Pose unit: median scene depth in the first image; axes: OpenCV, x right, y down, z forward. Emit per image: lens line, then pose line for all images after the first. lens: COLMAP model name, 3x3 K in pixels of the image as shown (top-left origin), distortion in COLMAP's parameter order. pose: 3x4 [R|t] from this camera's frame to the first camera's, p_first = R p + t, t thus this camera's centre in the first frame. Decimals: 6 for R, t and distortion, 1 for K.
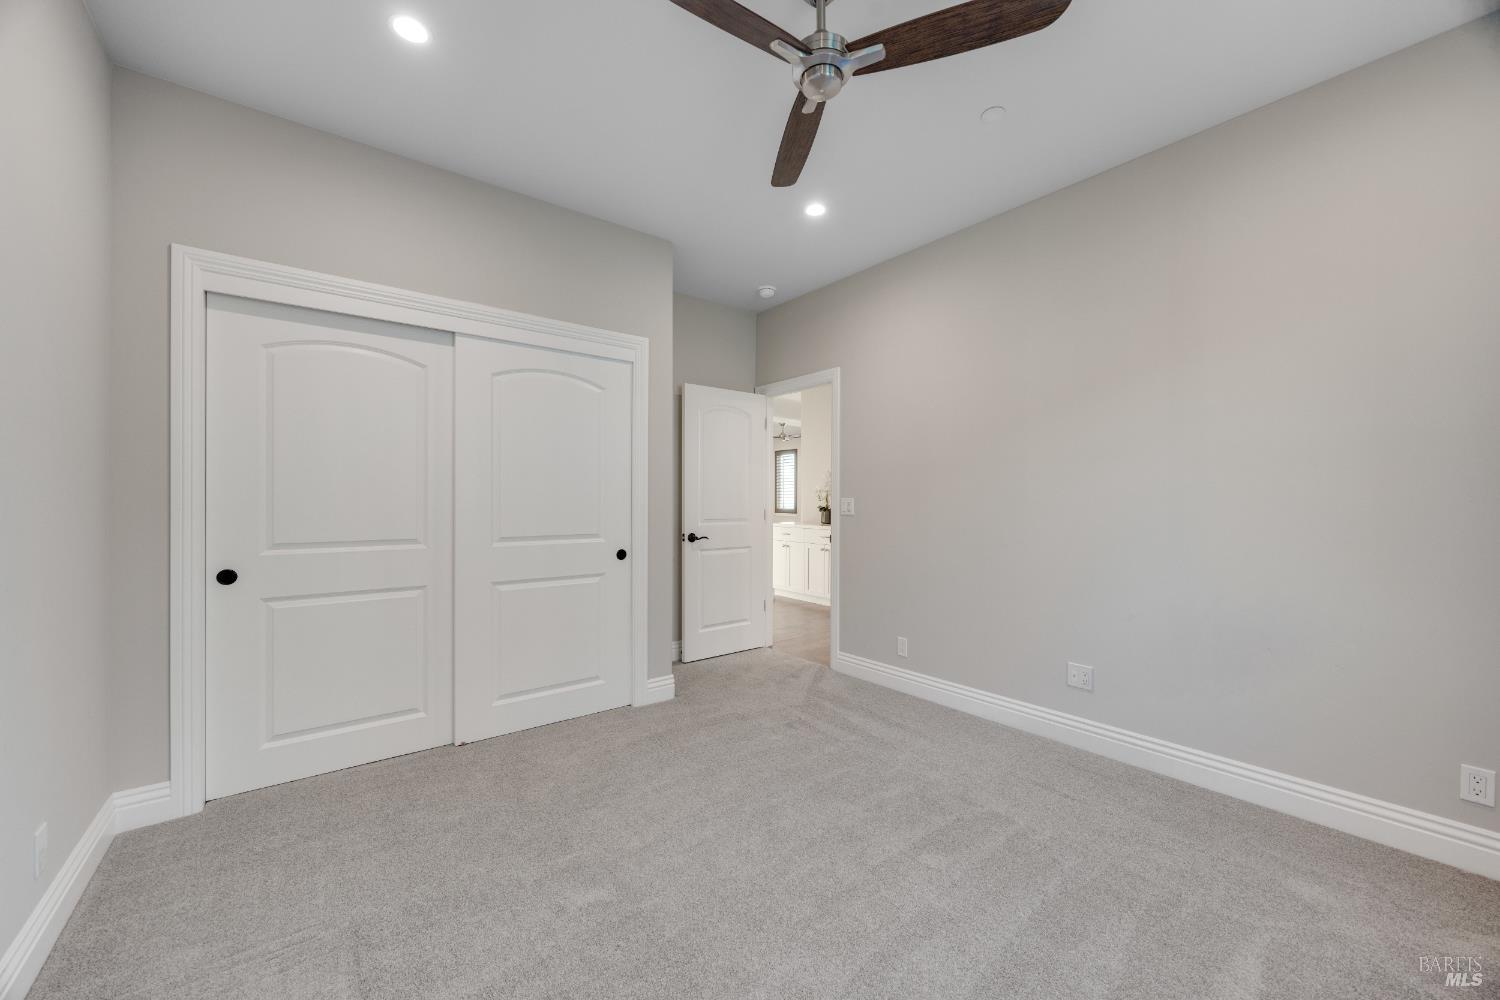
lens RADIAL K [[571.4, 0, 753.3], [0, 571.4, 500.2], [0, 0, 1]] dist [-0.005018, 0.000865]
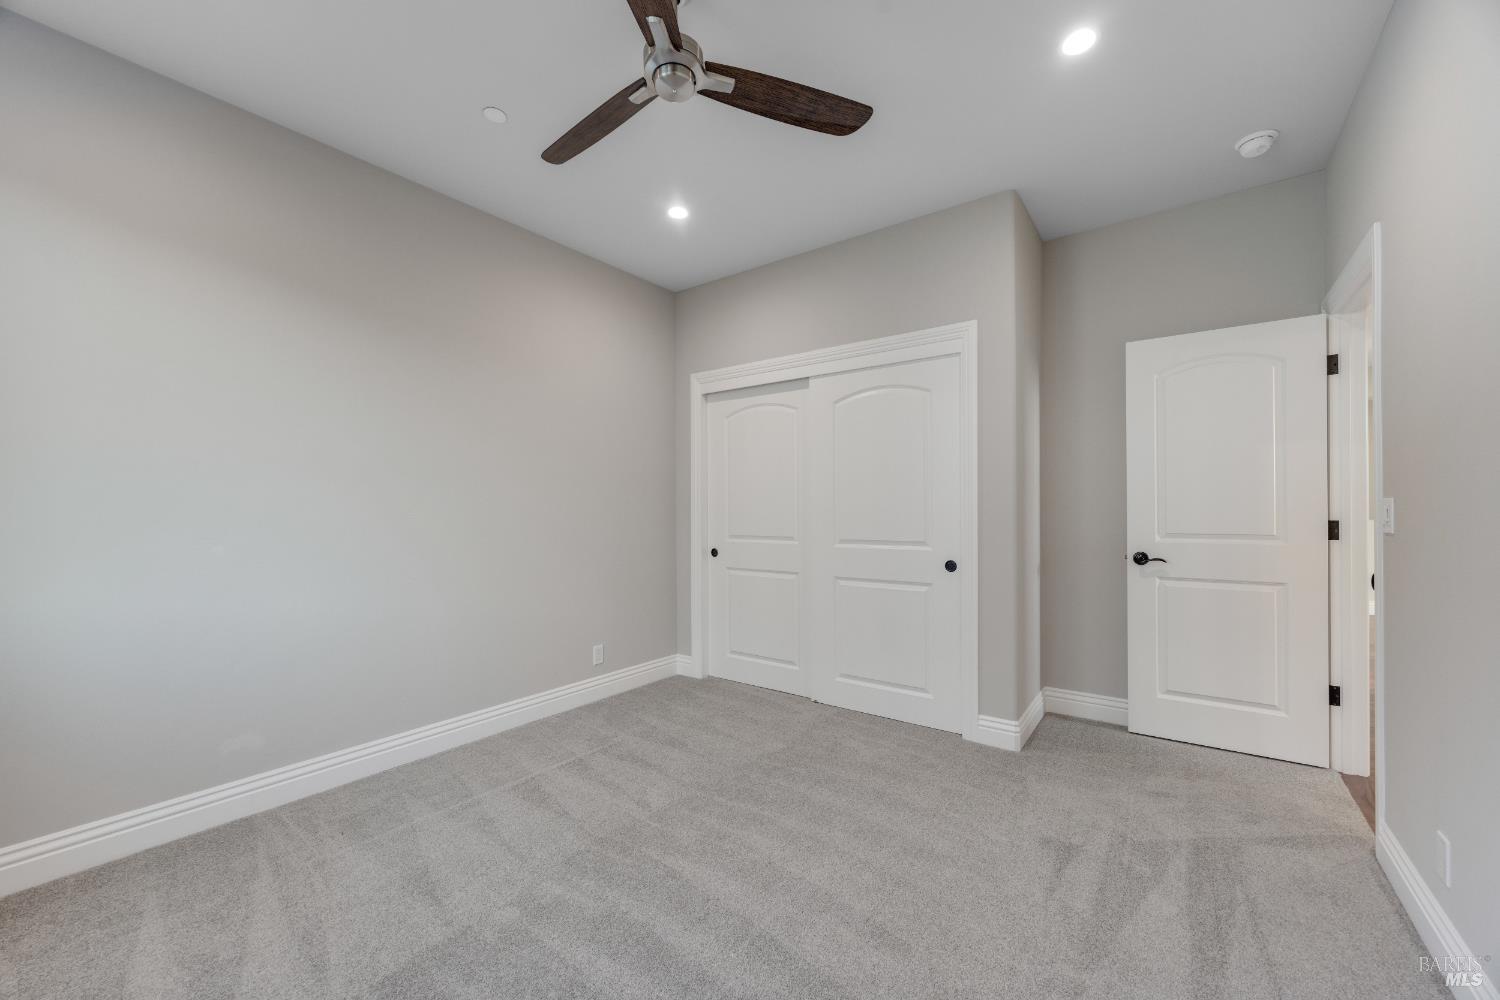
lens RADIAL K [[571.4, 0, 752.1], [0, 571.4, 504.1], [0, 0, 1]] dist [-0.005018, 0.000865]
pose [[0.266000, -0.012284, -0.963895, 0.625254], [0.007930, 0.999913, -0.010555, 0.003235], [0.963940, -0.004836, 0.266074, 0.493774]]
